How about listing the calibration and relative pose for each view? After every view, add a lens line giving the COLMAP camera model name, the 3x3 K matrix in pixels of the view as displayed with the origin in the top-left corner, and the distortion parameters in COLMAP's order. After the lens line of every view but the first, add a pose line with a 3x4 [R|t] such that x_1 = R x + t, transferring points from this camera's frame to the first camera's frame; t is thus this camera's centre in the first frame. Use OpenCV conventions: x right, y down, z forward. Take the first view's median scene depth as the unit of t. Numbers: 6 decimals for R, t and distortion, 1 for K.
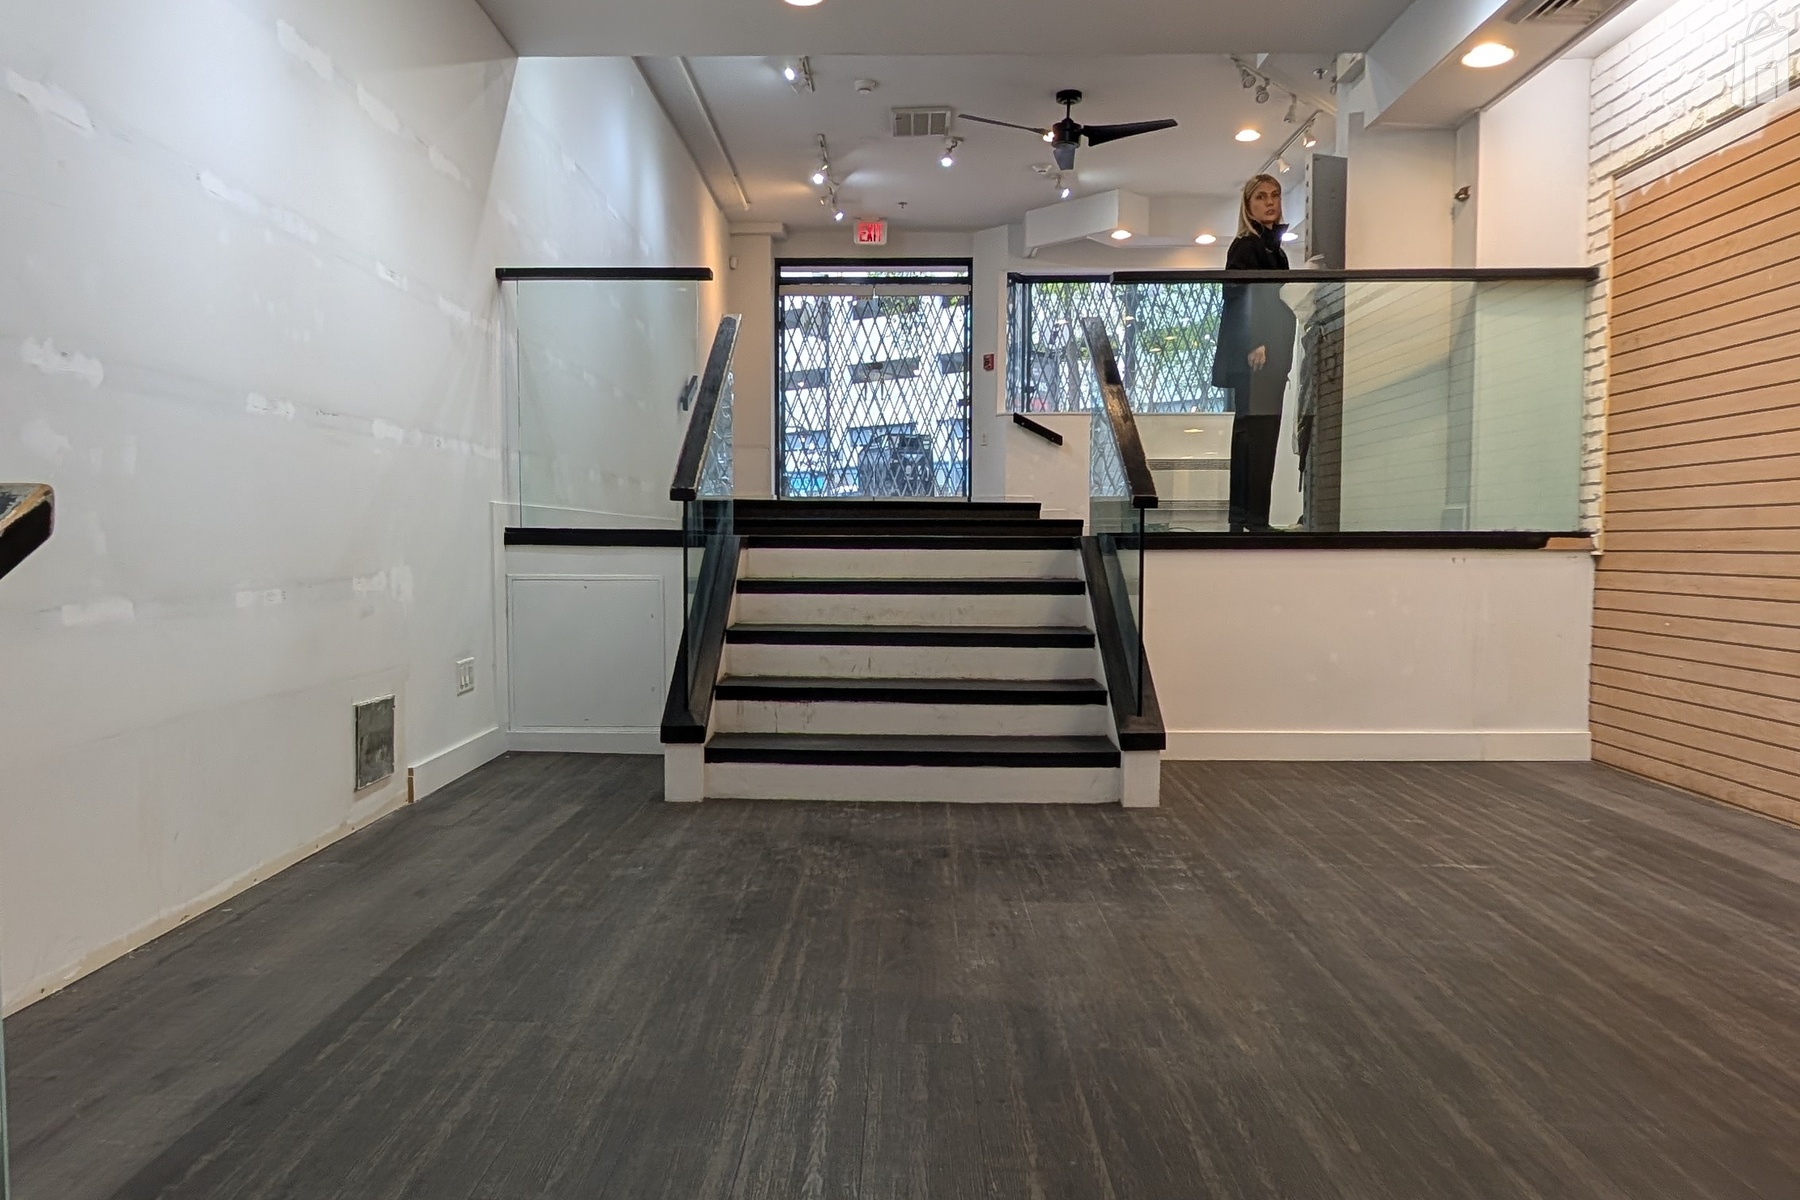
lens RADIAL K [[1177.0, 0, 887.0], [0, 1177.0, 599.5], [0, 0, 1]] dist [0.003016, -0.001140]
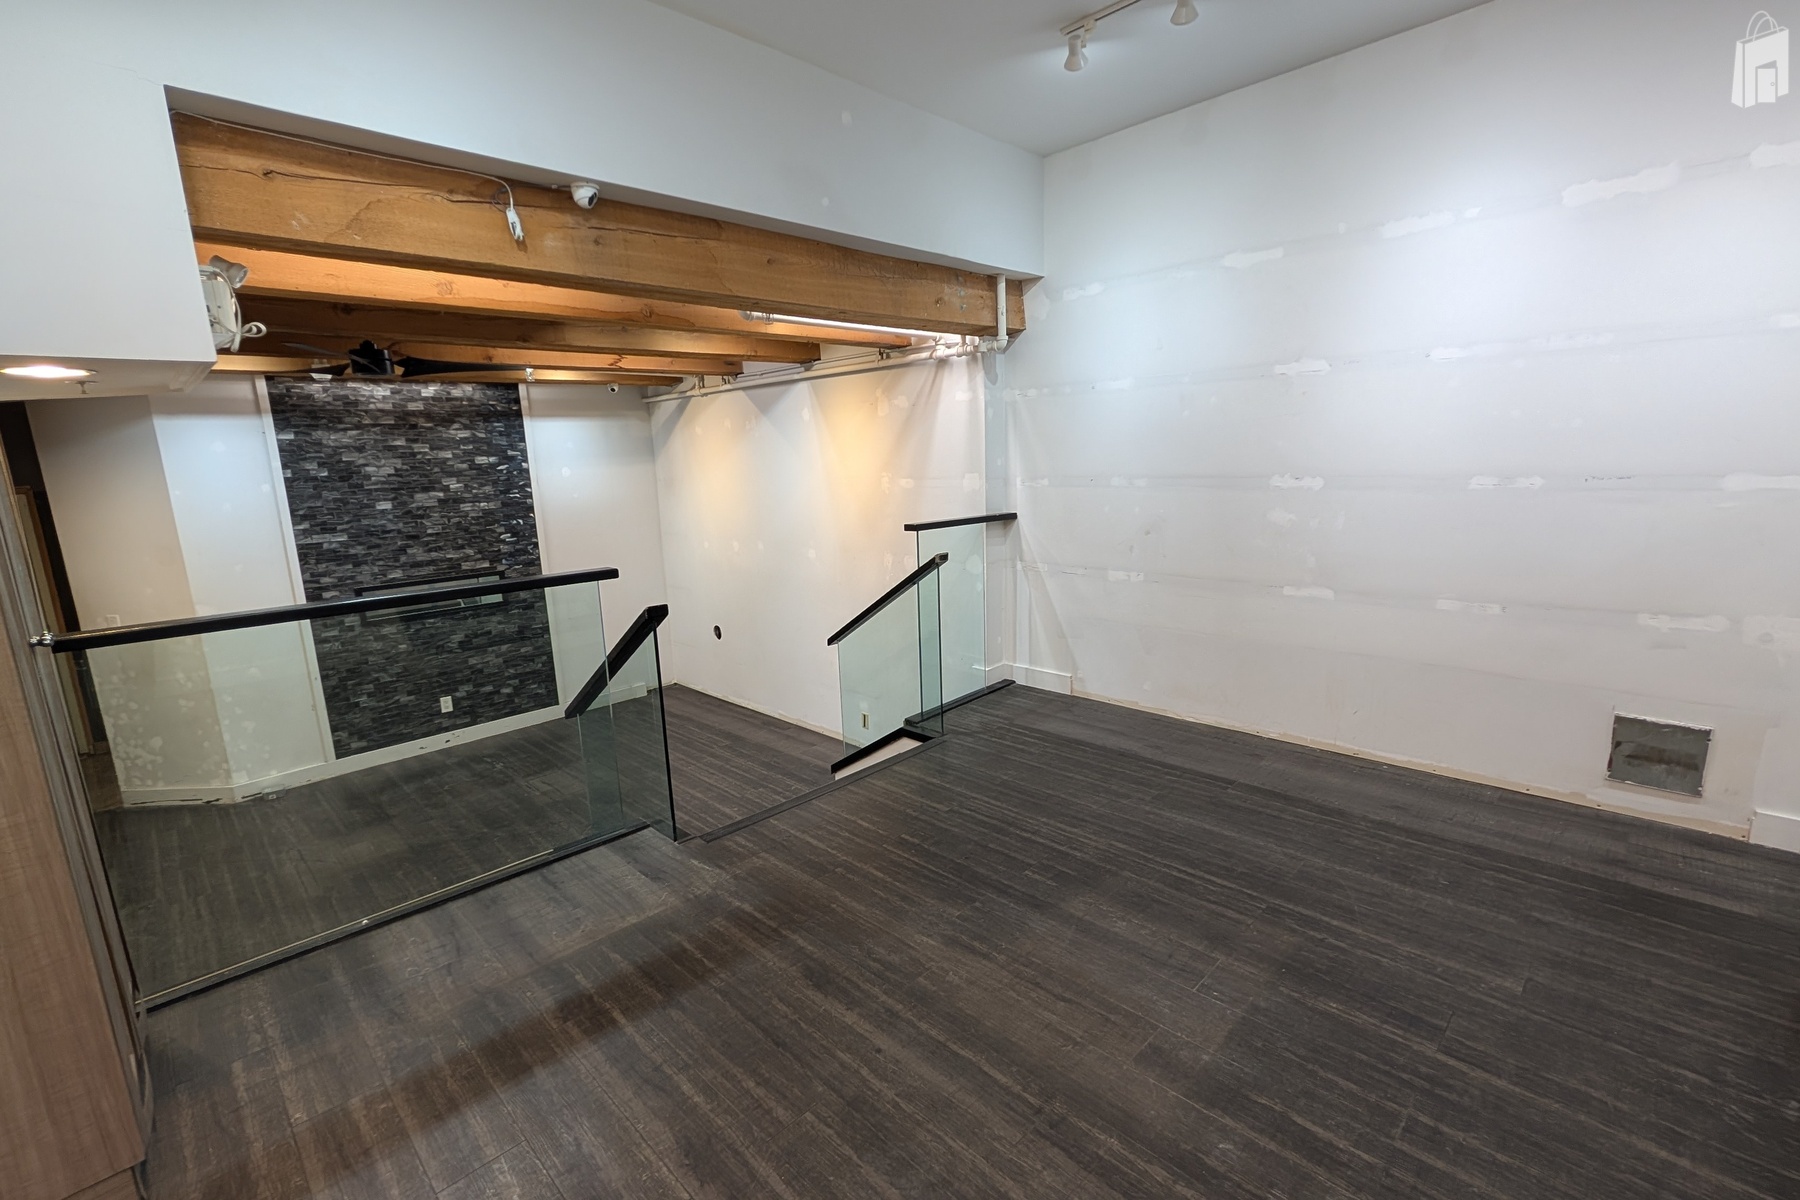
lens RADIAL K [[783.5, 0, 901.9], [0, 783.5, 609.9], [0, 0, 1]] dist [0.000300, -0.000256]
pose [[-0.692862, 0.164447, -0.702068, 0.573463], [-0.001348, 0.973350, 0.229320, -0.186527], [0.721069, 0.159834, -0.674176, 0.917276]]
